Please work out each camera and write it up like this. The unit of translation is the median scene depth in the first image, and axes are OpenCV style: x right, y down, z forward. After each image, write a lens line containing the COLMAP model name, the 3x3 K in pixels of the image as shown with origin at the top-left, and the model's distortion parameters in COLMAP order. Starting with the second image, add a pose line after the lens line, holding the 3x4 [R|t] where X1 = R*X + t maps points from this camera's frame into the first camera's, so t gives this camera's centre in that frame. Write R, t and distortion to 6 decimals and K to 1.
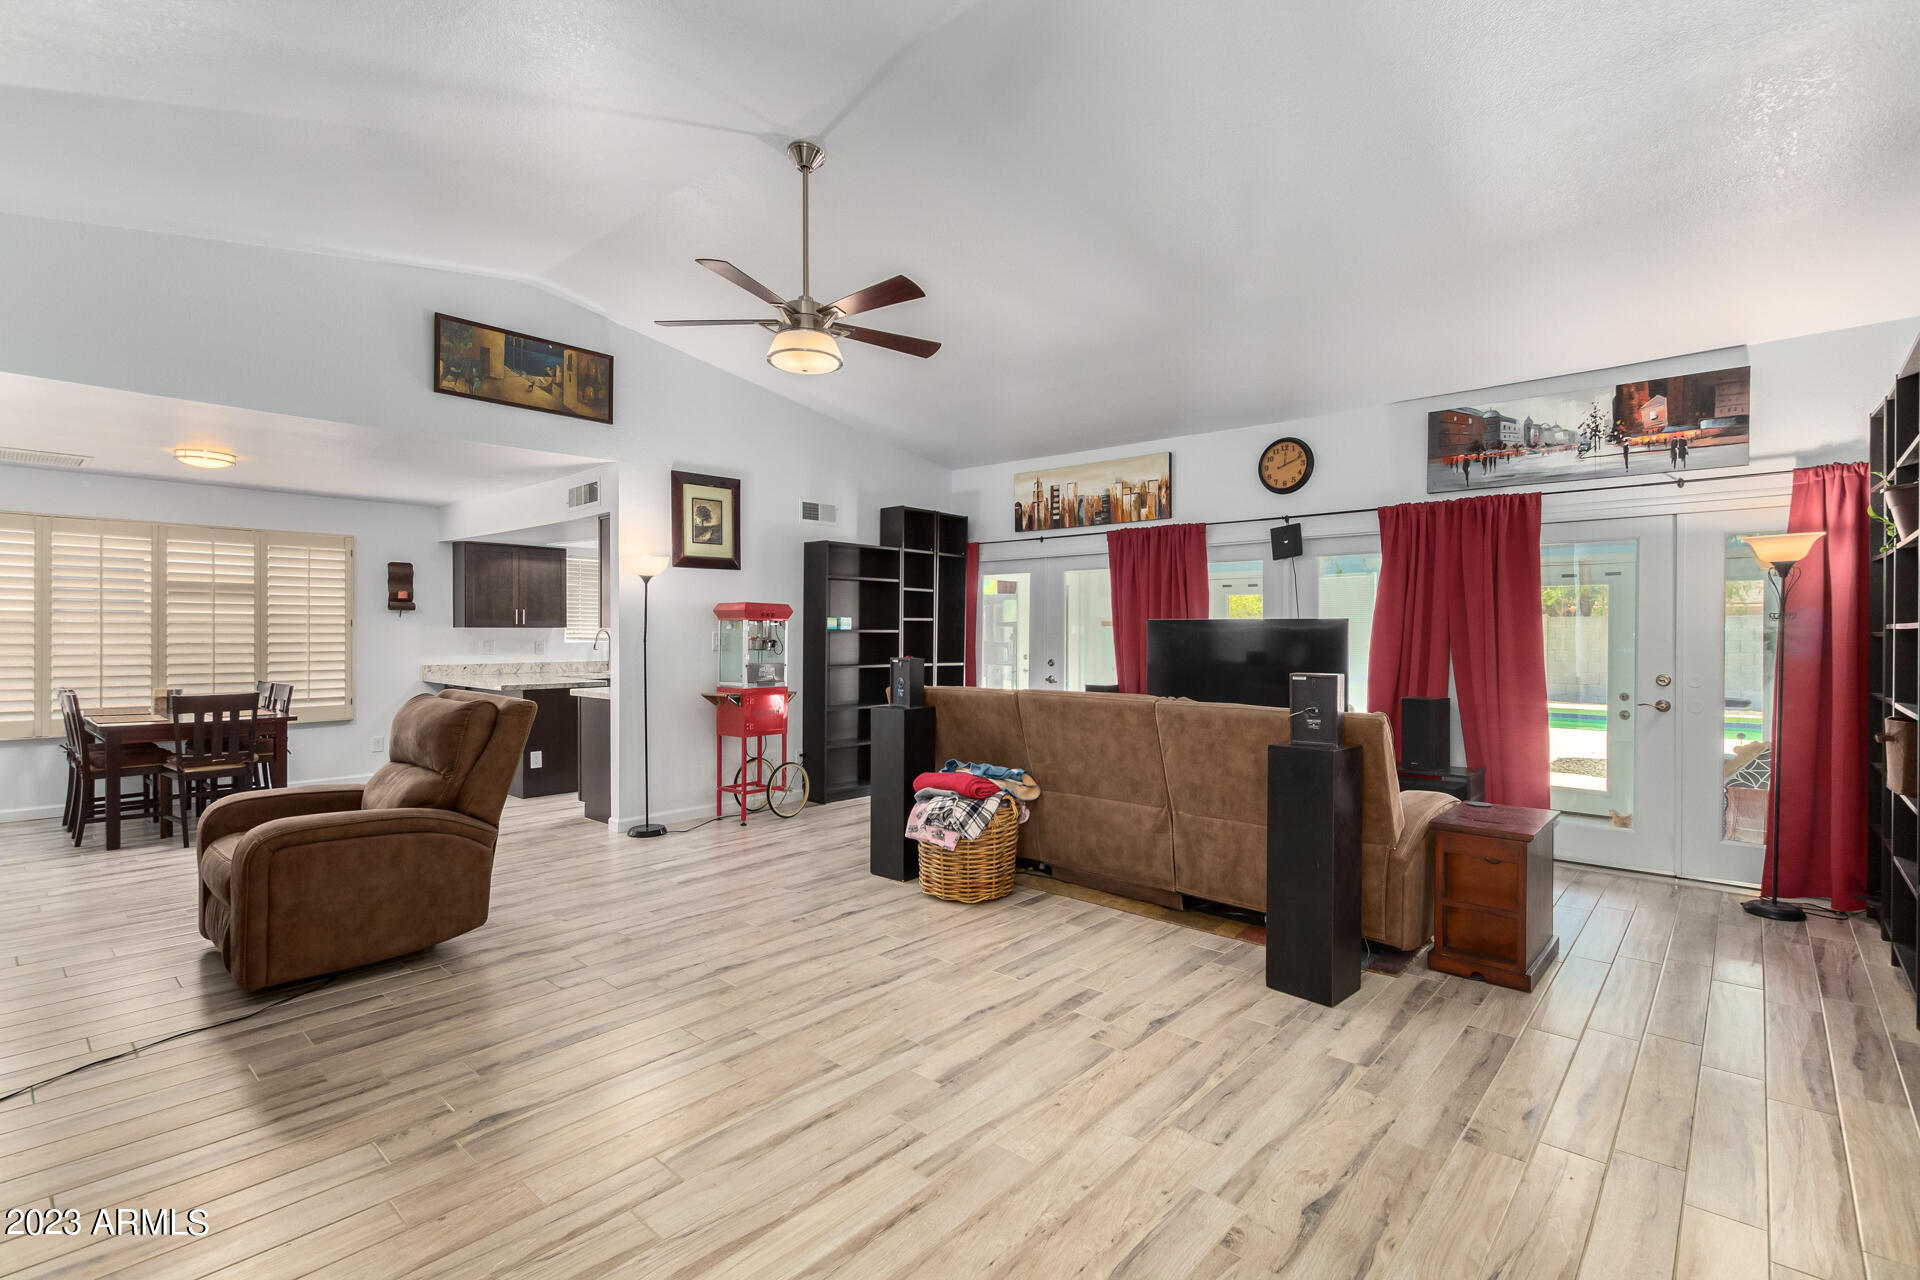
lens RADIAL K [[879.9, 0, 955.5], [0, 879.9, 631.9], [0, 0, 1]] dist [0.011018, -0.005707]
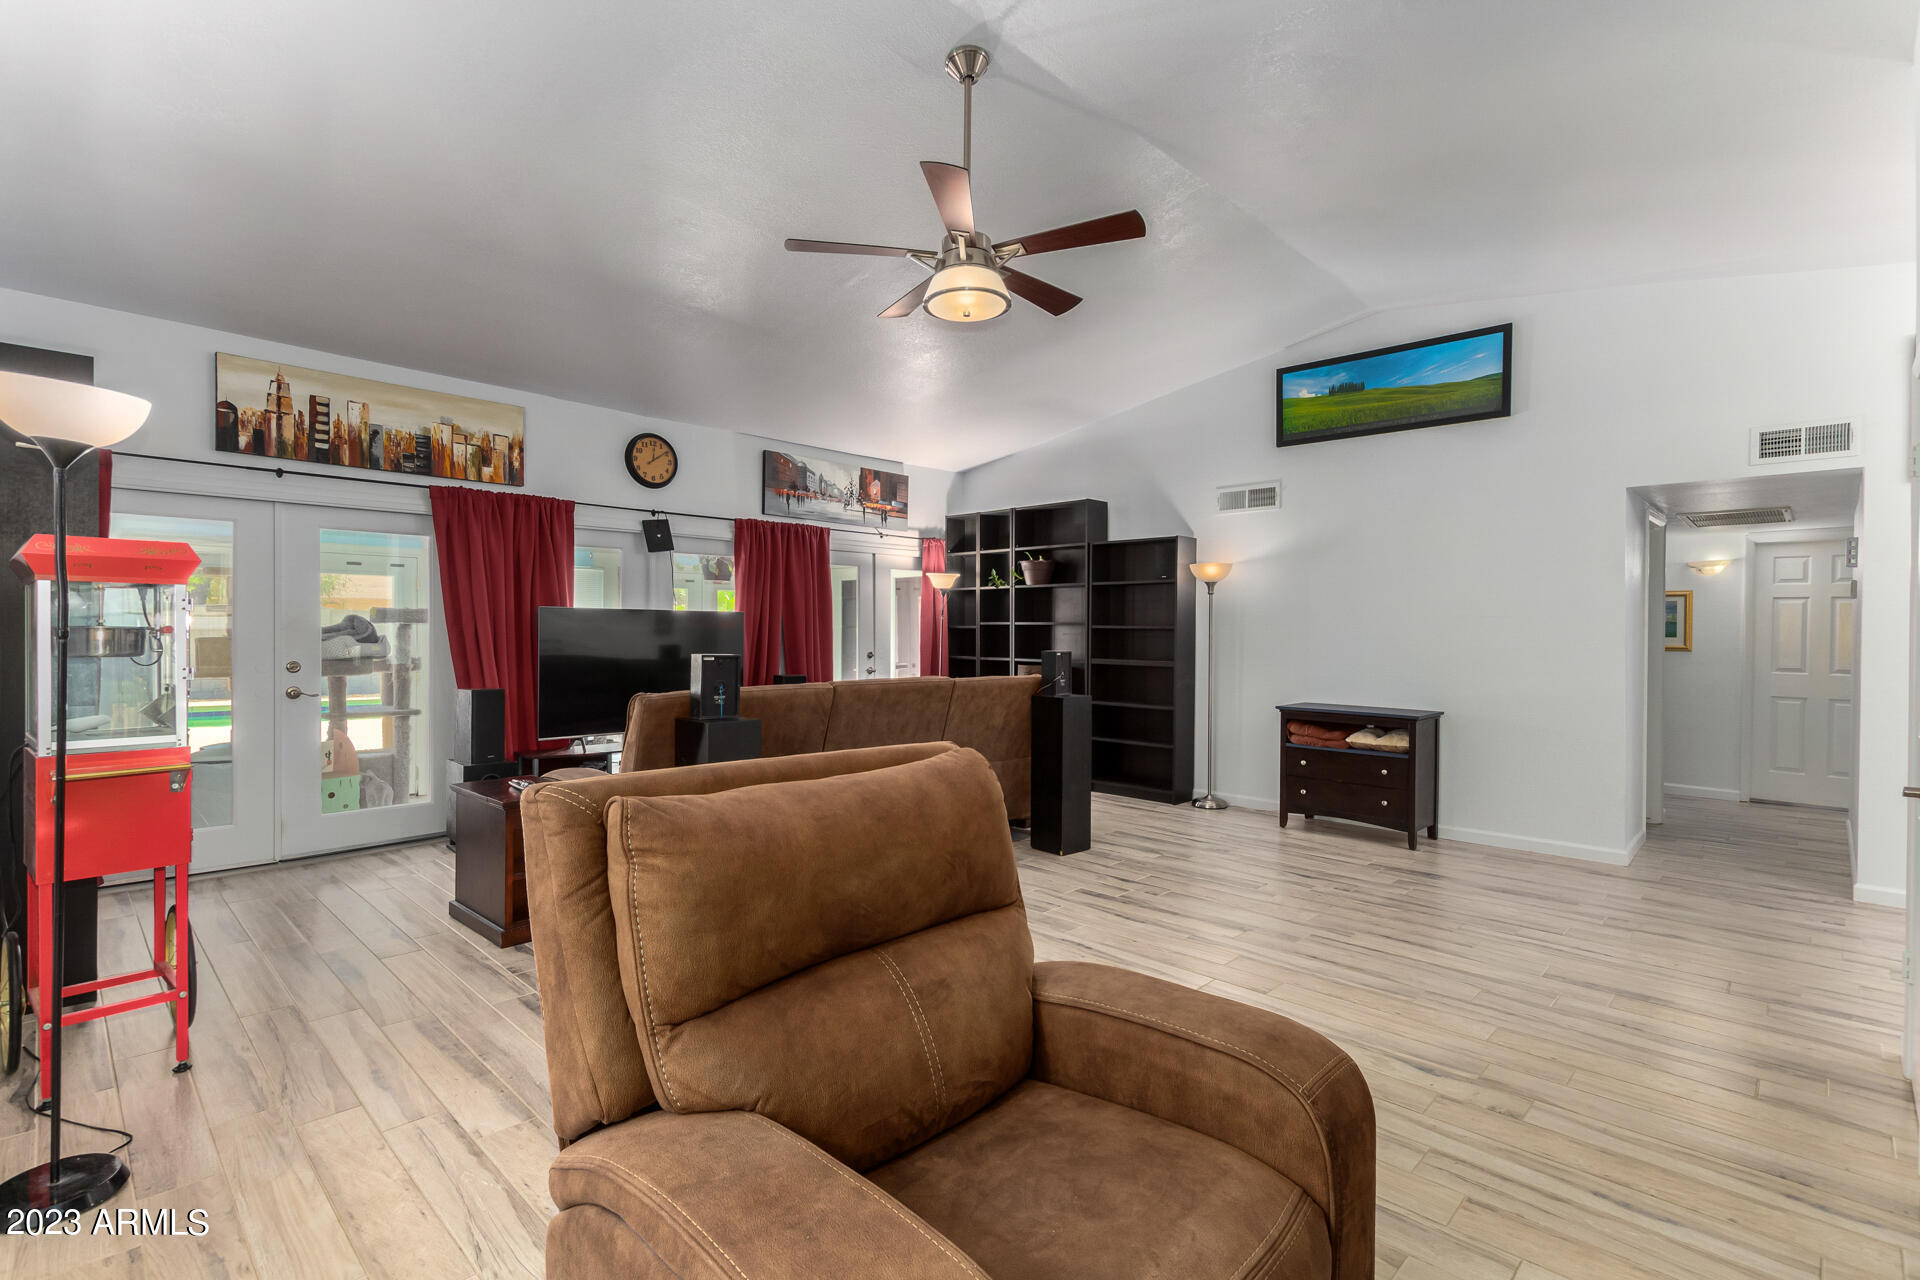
lens RADIAL K [[879.9, 0, 956.3], [0, 879.9, 637.2], [0, 0, 1]] dist [0.011018, -0.005707]
pose [[0.045736, -0.010802, 0.998895, -0.735868], [-0.007599, 0.999909, 0.011161, 0.003038], [-0.998925, -0.008101, 0.045650, 0.691792]]
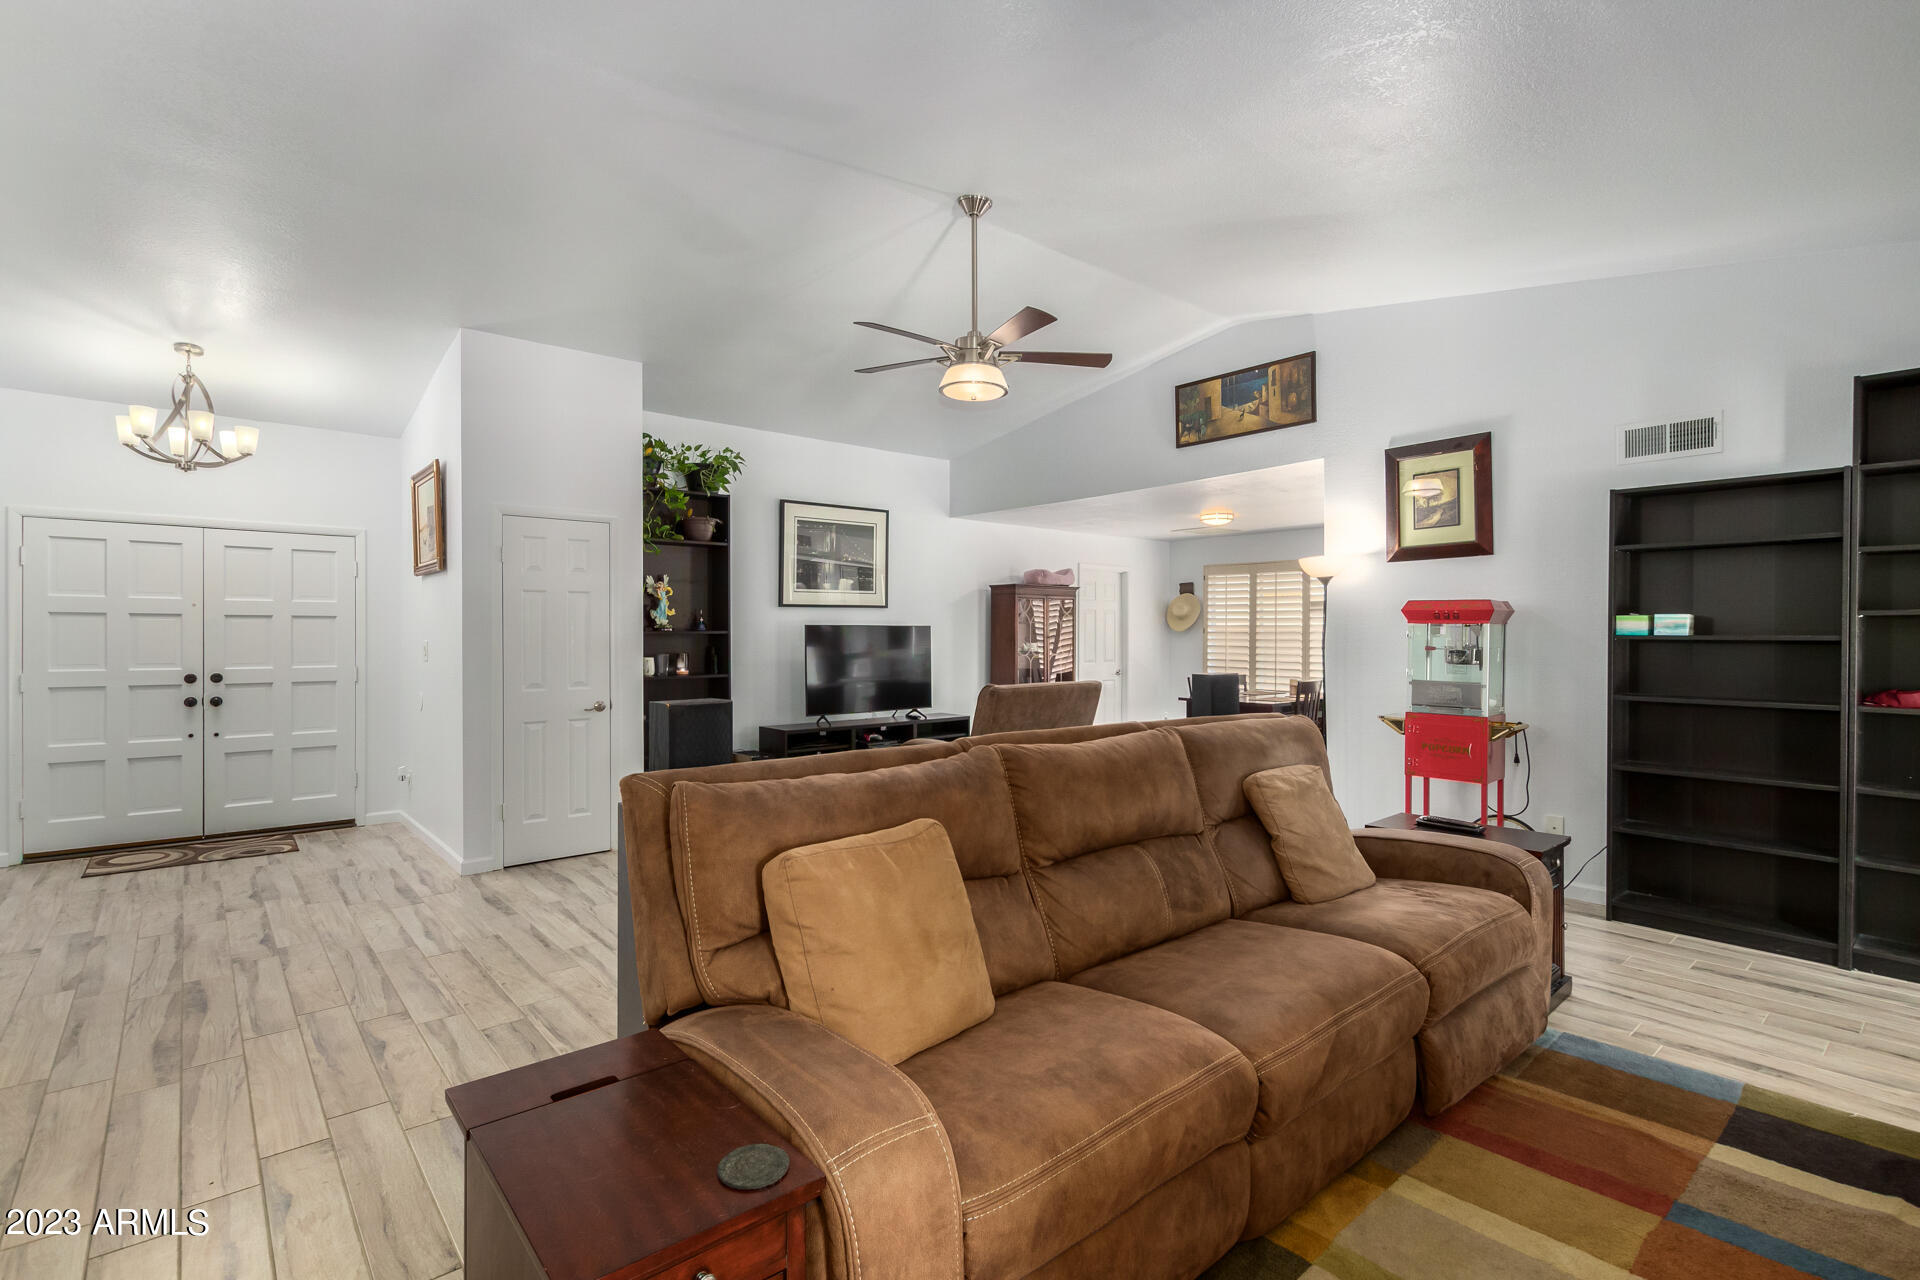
lens RADIAL K [[879.9, 0, 985.0], [0, 879.9, 640.9], [0, 0, 1]] dist [0.011018, -0.005707]
pose [[-0.106704, 0.003505, -0.994285, 0.650879], [-0.000713, 0.999993, 0.003601, -0.000802], [0.994291, 0.001093, -0.106700, 0.805543]]
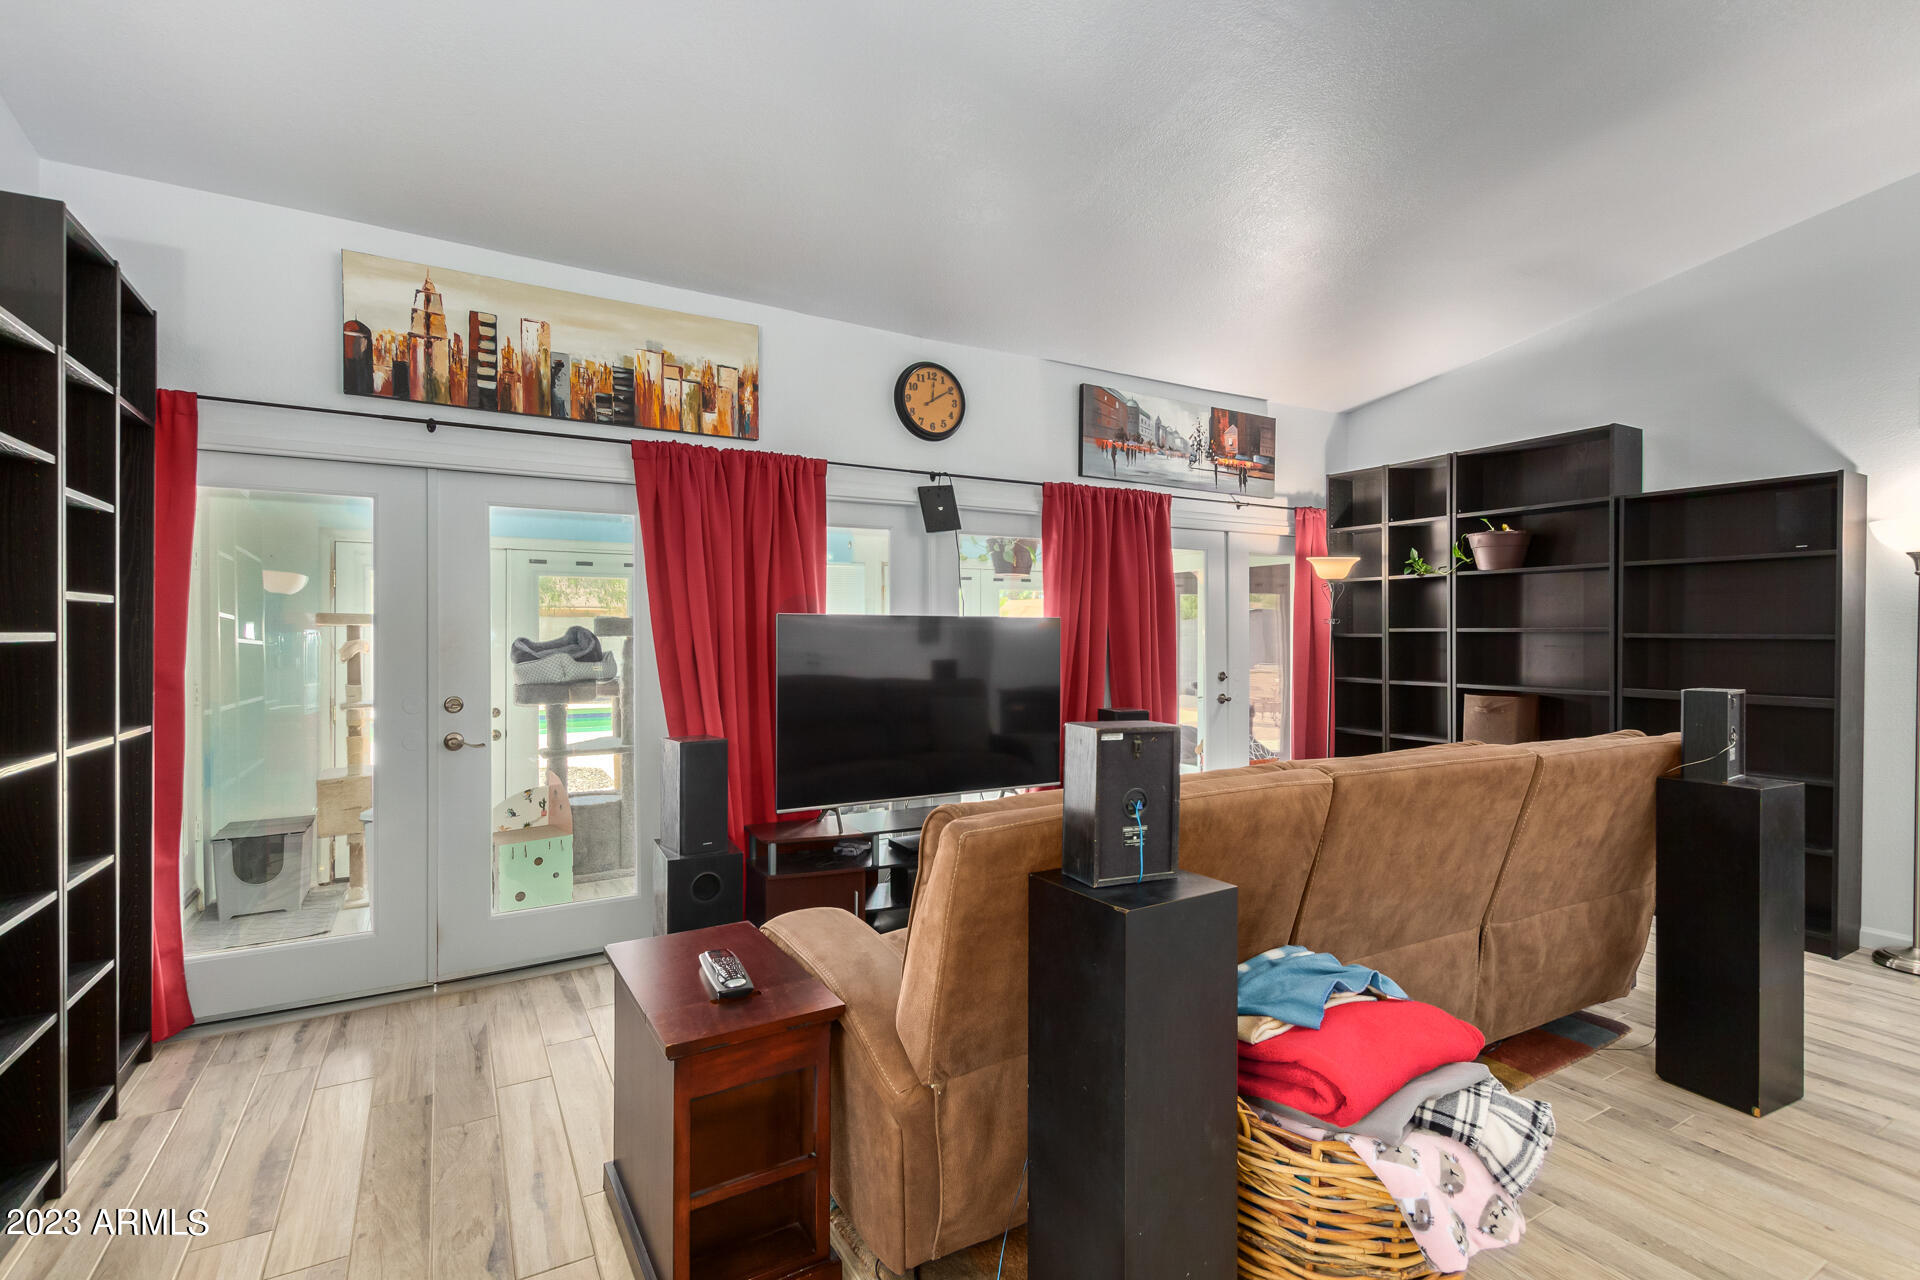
lens RADIAL K [[879.9, 0, 967.5], [0, 879.9, 635.5], [0, 0, 1]] dist [0.011018, -0.005707]
pose [[0.304629, -0.006930, 0.952446, -0.343611], [-0.000187, 0.999973, 0.007335, -0.005200], [-0.952471, -0.002412, 0.304620, 0.872492]]
